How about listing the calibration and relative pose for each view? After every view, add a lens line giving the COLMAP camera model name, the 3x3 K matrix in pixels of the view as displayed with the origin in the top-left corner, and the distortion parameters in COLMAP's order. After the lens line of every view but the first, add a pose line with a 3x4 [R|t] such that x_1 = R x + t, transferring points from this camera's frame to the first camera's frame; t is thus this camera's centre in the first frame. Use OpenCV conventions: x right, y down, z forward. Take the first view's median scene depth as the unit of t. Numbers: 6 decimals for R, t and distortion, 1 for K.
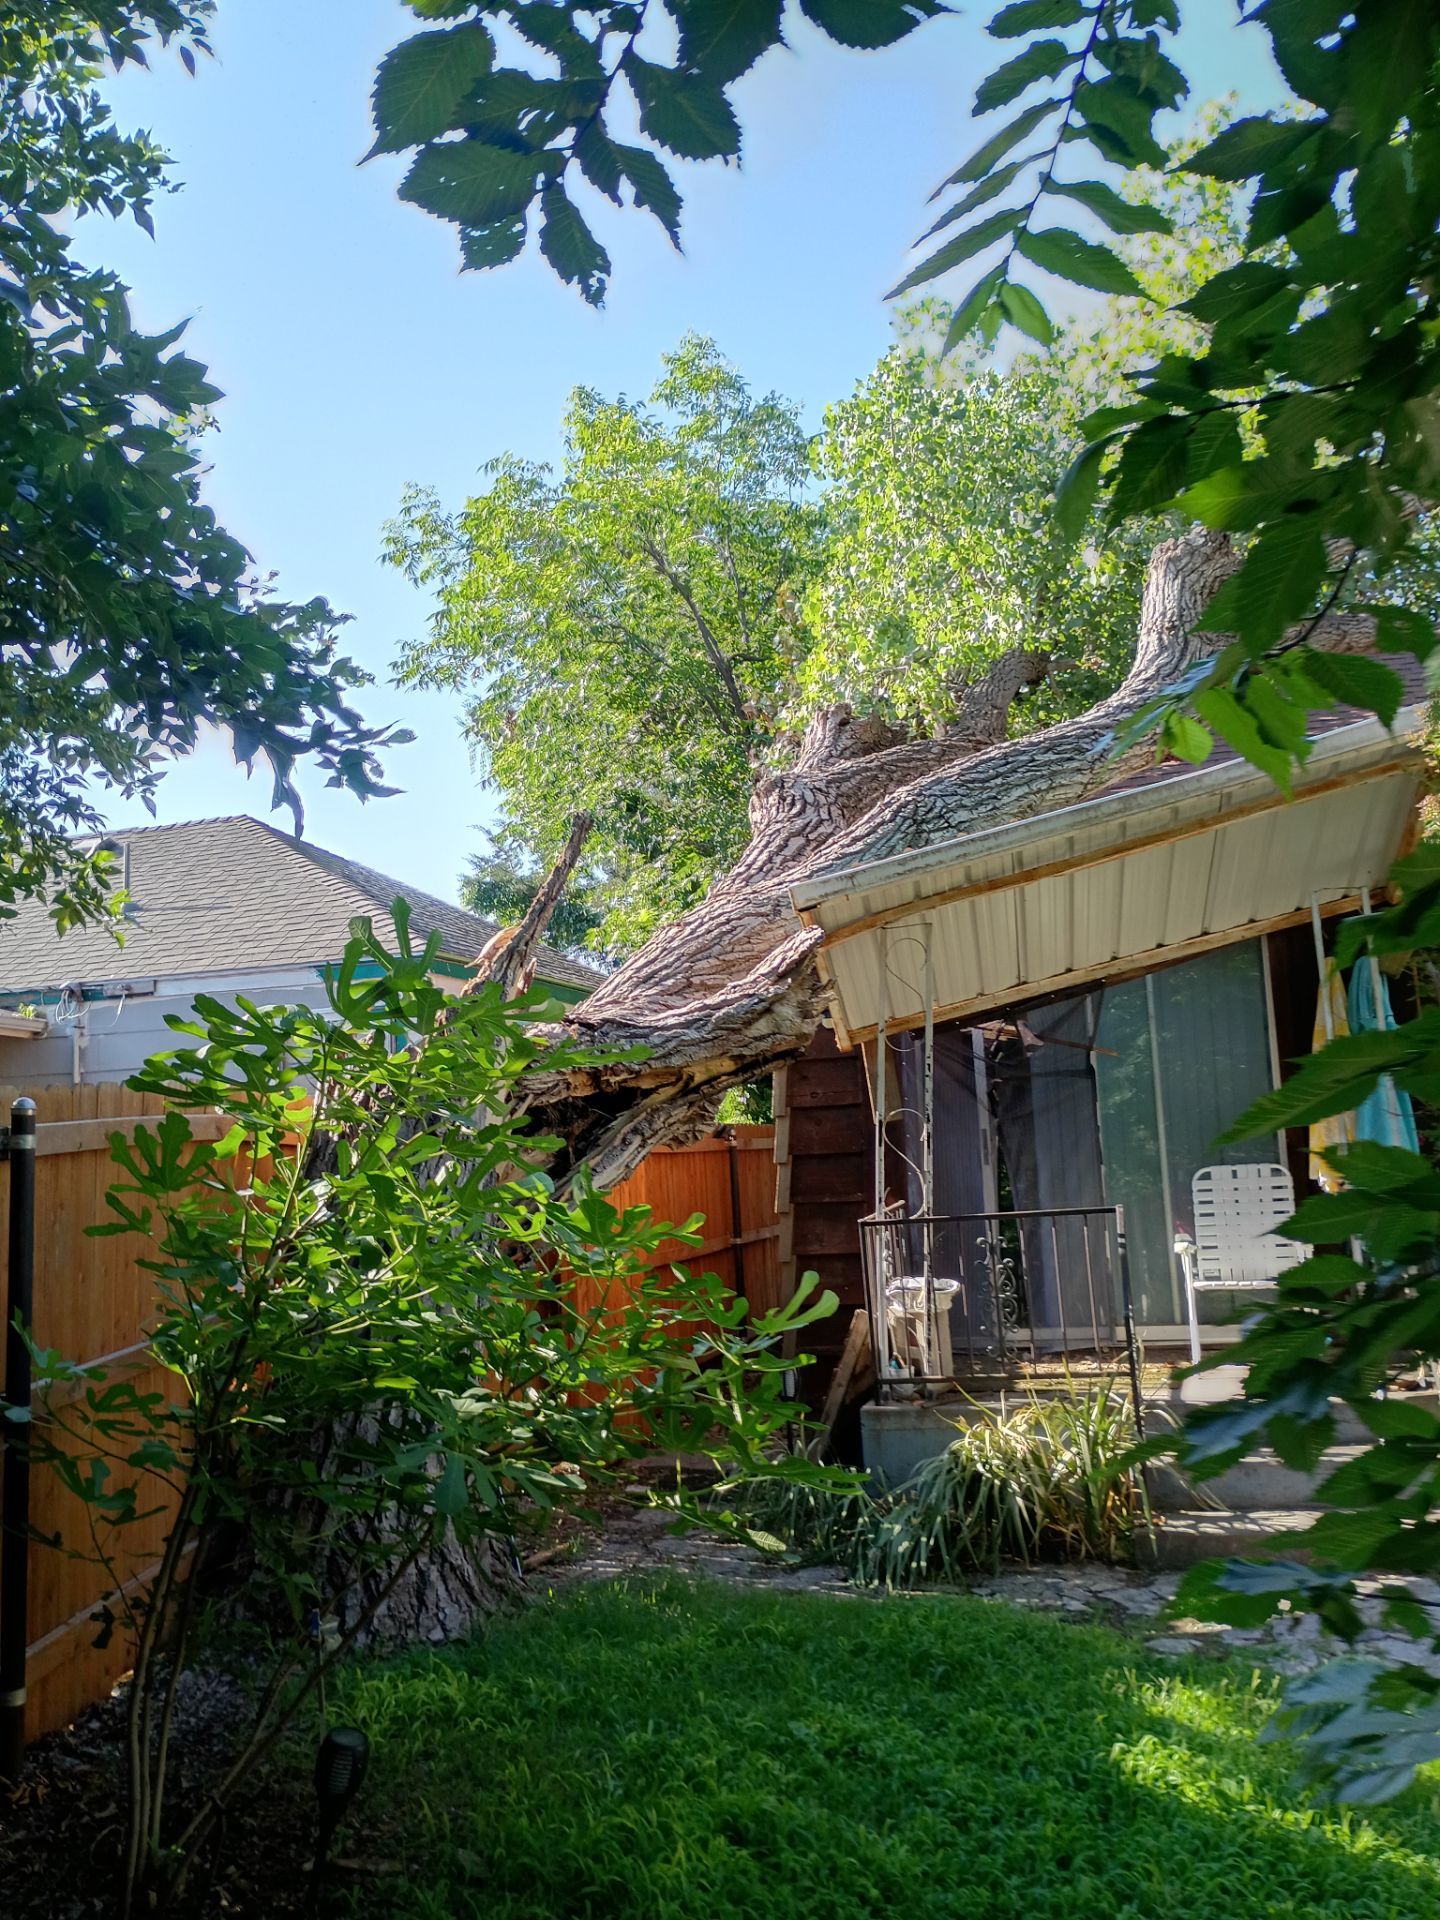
lens RADIAL K [[1662.9, 0, 728.5], [0, 1662.9, 967.7], [0, 0, 1]] dist [0.062228, -0.082945]
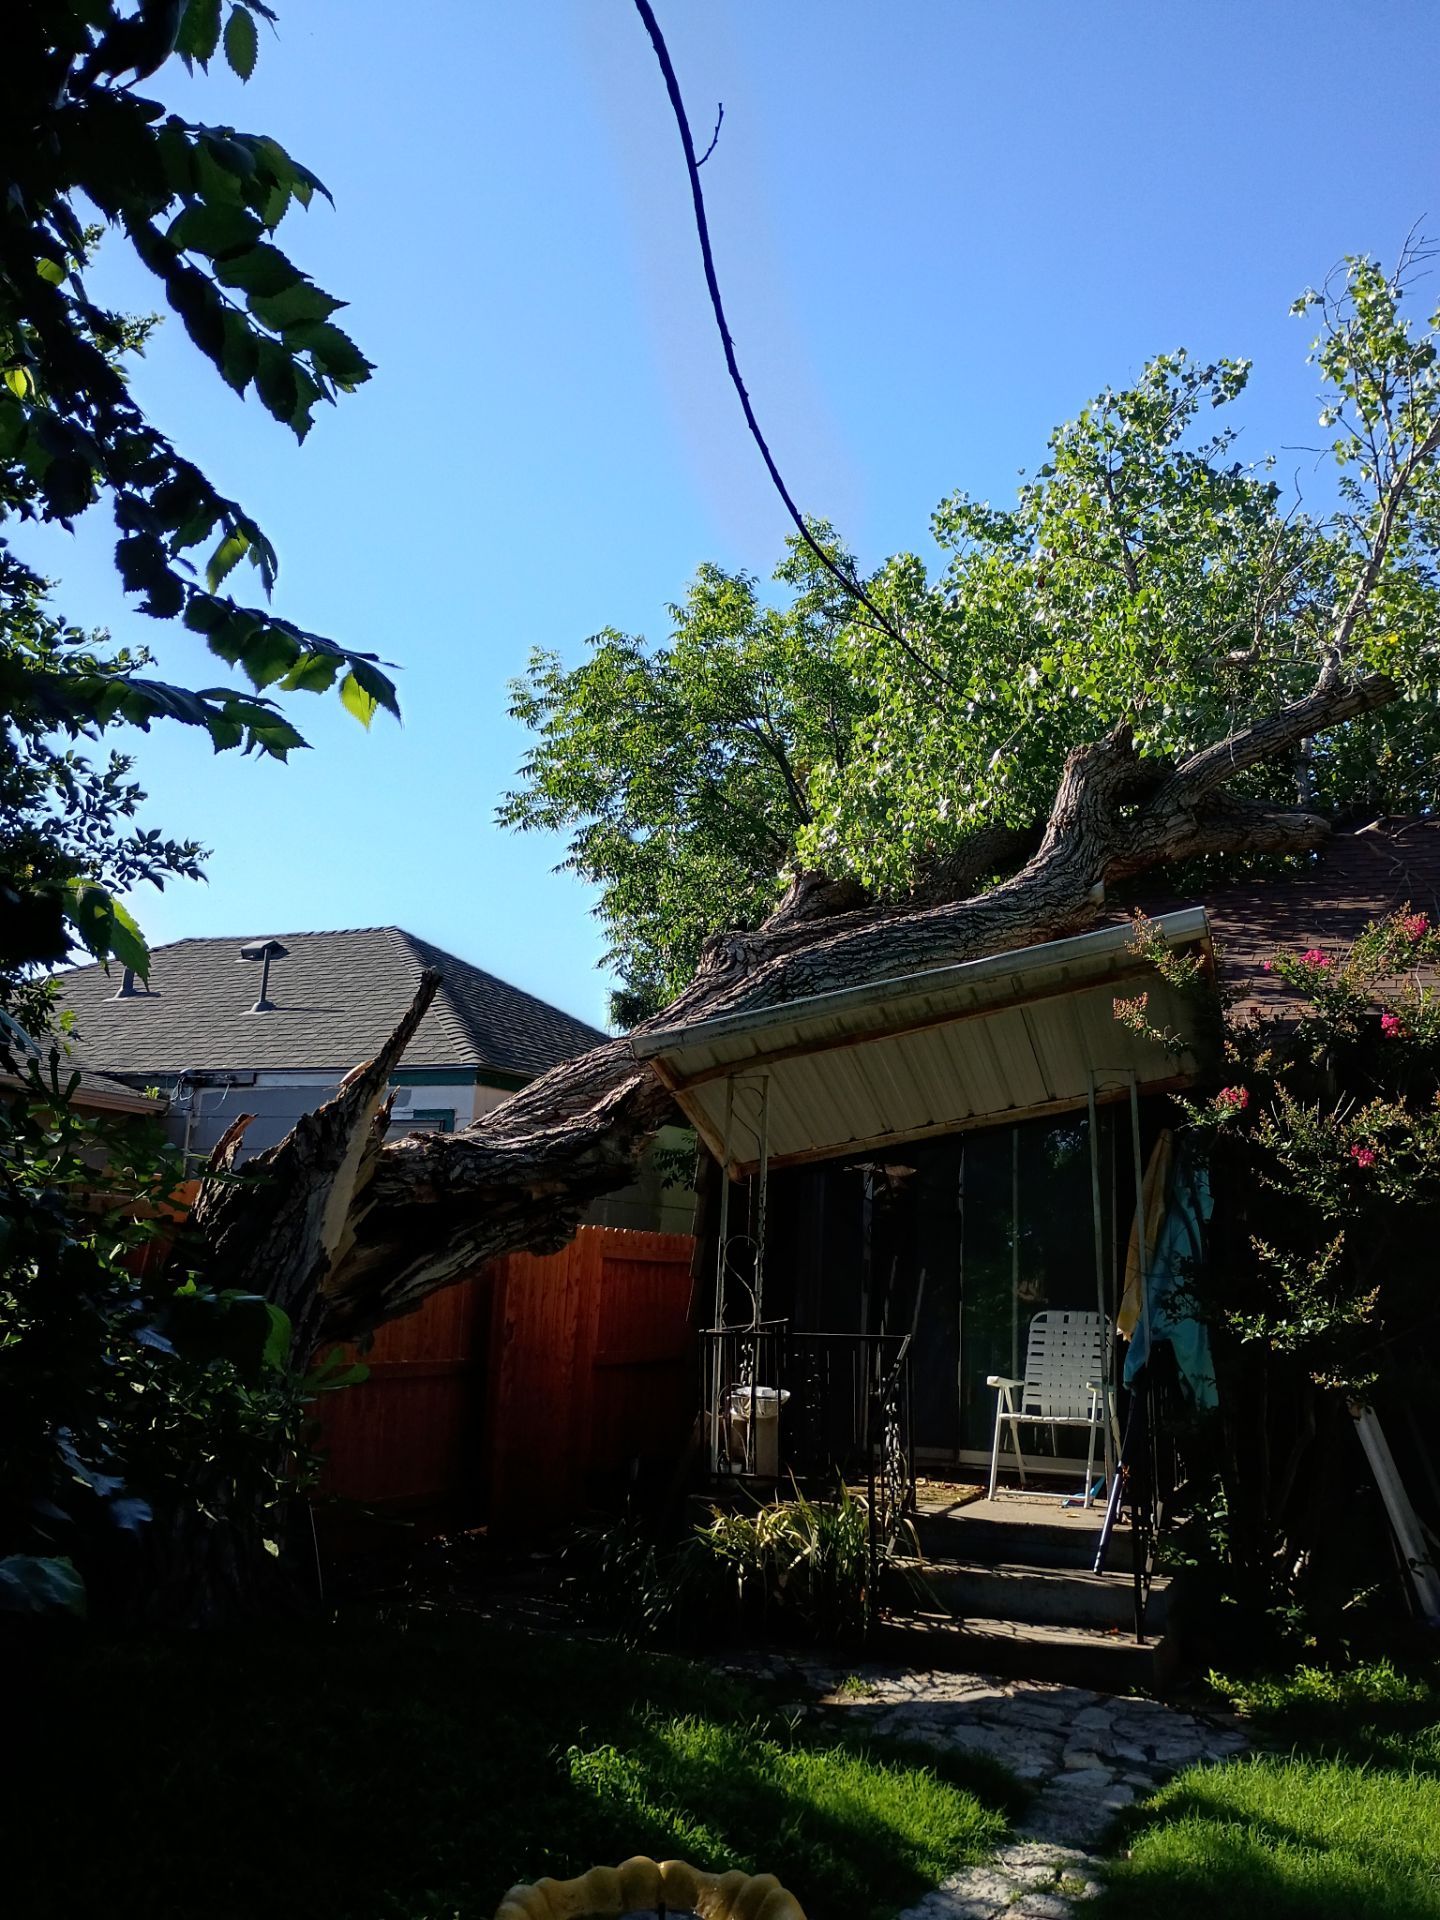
lens RADIAL K [[1662.9, 0, 766.6], [0, 1662.9, 950.3], [0, 0, 1]] dist [0.062228, -0.082945]
pose [[0.986740, 0.054147, -0.153011, 0.268106], [-0.065204, 0.995539, -0.068194, -0.032041], [0.148636, 0.077267, 0.985869, -0.142239]]
